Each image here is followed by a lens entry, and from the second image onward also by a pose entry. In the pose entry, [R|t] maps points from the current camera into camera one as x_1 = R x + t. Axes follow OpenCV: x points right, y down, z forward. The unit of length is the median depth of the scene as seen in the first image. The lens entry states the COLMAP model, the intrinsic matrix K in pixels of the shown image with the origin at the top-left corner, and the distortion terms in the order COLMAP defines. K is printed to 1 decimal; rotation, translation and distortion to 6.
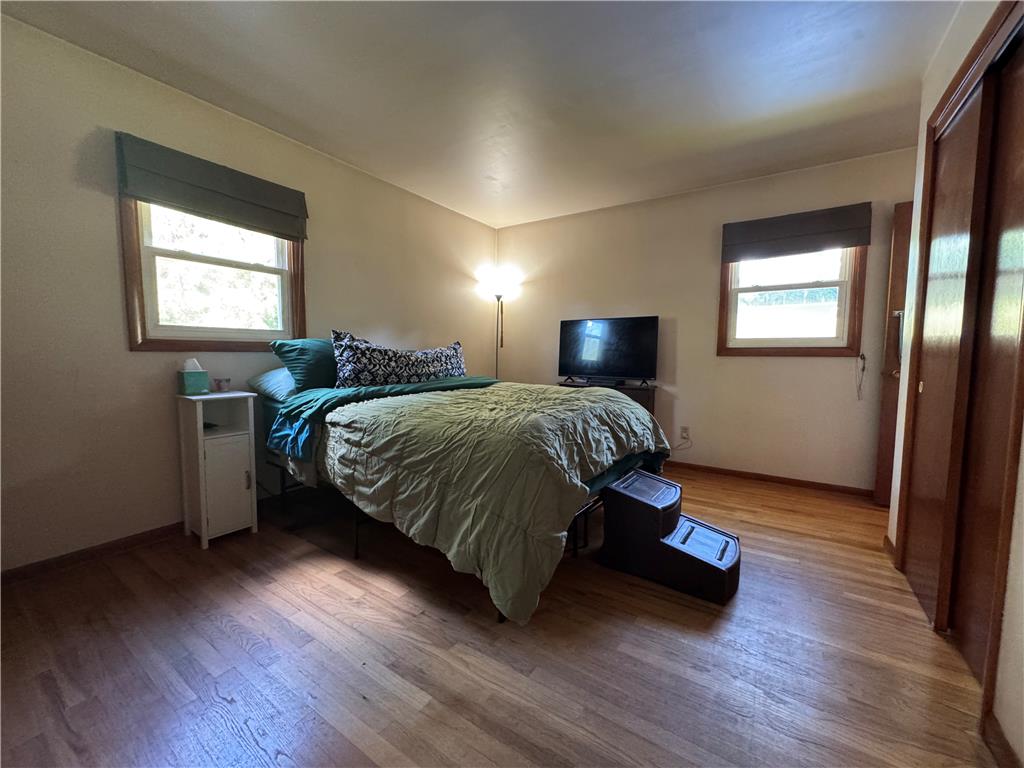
lens RADIAL K [[406.8, 0, 512.0], [0, 406.8, 384.0], [0, 0, 1]] dist [-0.005949, 0.000724]
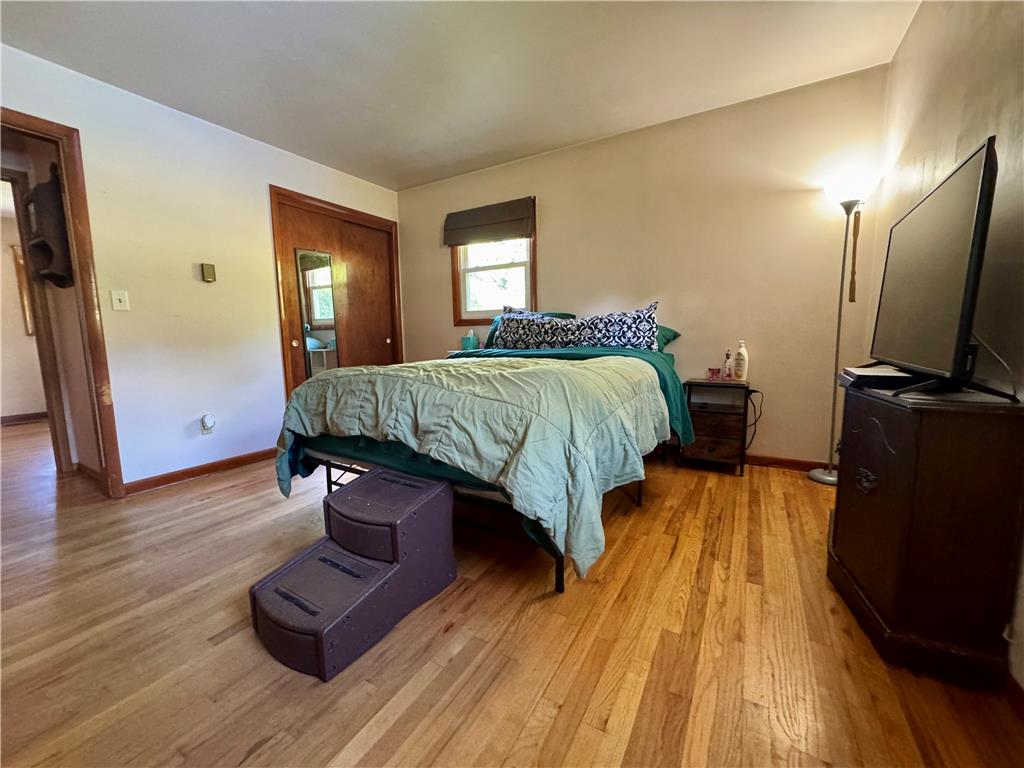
lens RADIAL K [[406.8, 0, 512.0], [0, 406.8, 384.0], [0, 0, 1]] dist [-0.005949, 0.000724]
pose [[0.062040, 0.114435, -0.991492, 0.827103], [-0.055927, 0.992243, 0.111022, -0.028619], [0.996505, 0.048564, 0.067958, 0.908003]]
